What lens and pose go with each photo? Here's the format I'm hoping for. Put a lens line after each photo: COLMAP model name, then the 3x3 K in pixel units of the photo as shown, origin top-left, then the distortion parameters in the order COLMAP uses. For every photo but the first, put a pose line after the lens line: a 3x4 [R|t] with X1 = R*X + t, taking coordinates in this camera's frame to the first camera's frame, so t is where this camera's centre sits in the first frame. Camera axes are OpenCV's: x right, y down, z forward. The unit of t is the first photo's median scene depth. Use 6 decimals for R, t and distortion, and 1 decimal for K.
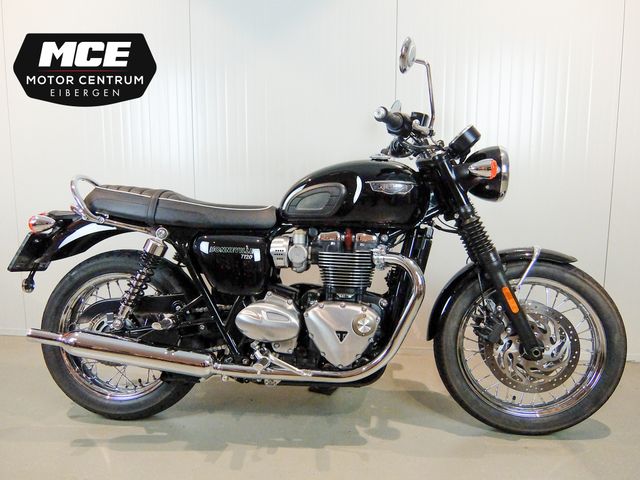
lens RADIAL K [[480.7, 0, 320.0], [0, 480.7, 240.0], [0, 0, 1]] dist [-0.031581, -0.000079]
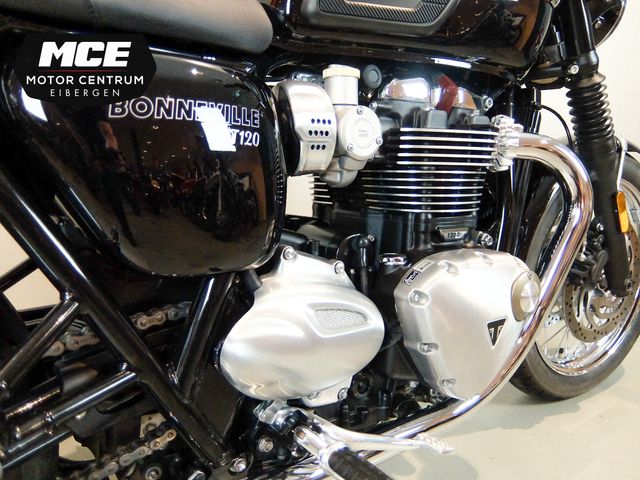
lens RADIAL K [[480.7, 0, 320.0], [0, 480.7, 240.0], [0, 0, 1]] dist [-0.031581, -0.000079]
pose [[0.772672, -0.116846, 0.623959, -0.298971], [0.005801, 0.984173, 0.177117, 0.043643], [-0.634779, -0.133234, 0.761120, 0.734565]]
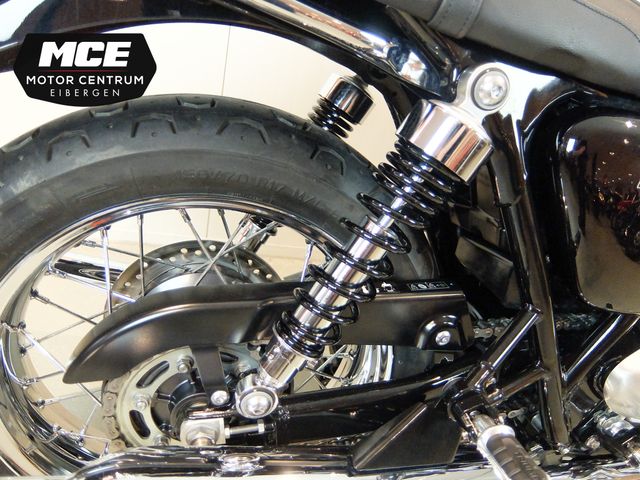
lens RADIAL K [[484.0, 0, 322.5], [0, 484.0, 223.7], [0, 0, 1]] dist [-0.032872, -0.001234]
pose [[0.944374, 0.041293, 0.326271, -0.480922], [-0.167120, 0.914702, 0.367954, -0.026078], [-0.283247, -0.402013, 0.870722, 0.789905]]
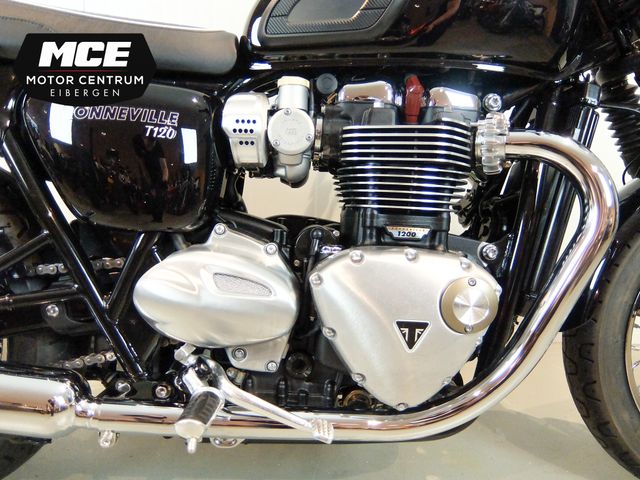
lens RADIAL K [[480.7, 0, 320.0], [0, 480.7, 240.0], [0, 0, 1]] dist [-0.031581, -0.000079]
pose [[0.994520, 0.004001, 0.104472, -0.063966], [-0.011836, 0.997152, 0.074487, 0.089792], [-0.103877, -0.075316, 0.991734, 0.586106]]
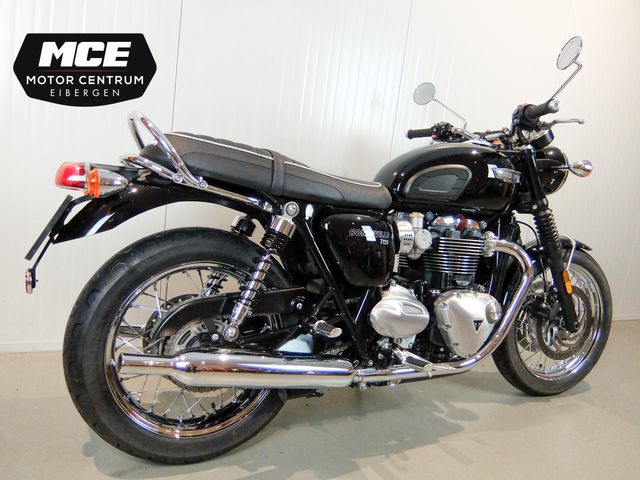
lens RADIAL K [[480.7, 0, 320.0], [0, 480.7, 240.0], [0, 0, 1]] dist [-0.031581, -0.000079]
pose [[0.848255, 0.016680, 0.529325, -0.692344], [-0.047948, 0.997818, 0.045393, -0.001719], [-0.527413, -0.063885, 0.847204, 0.329139]]
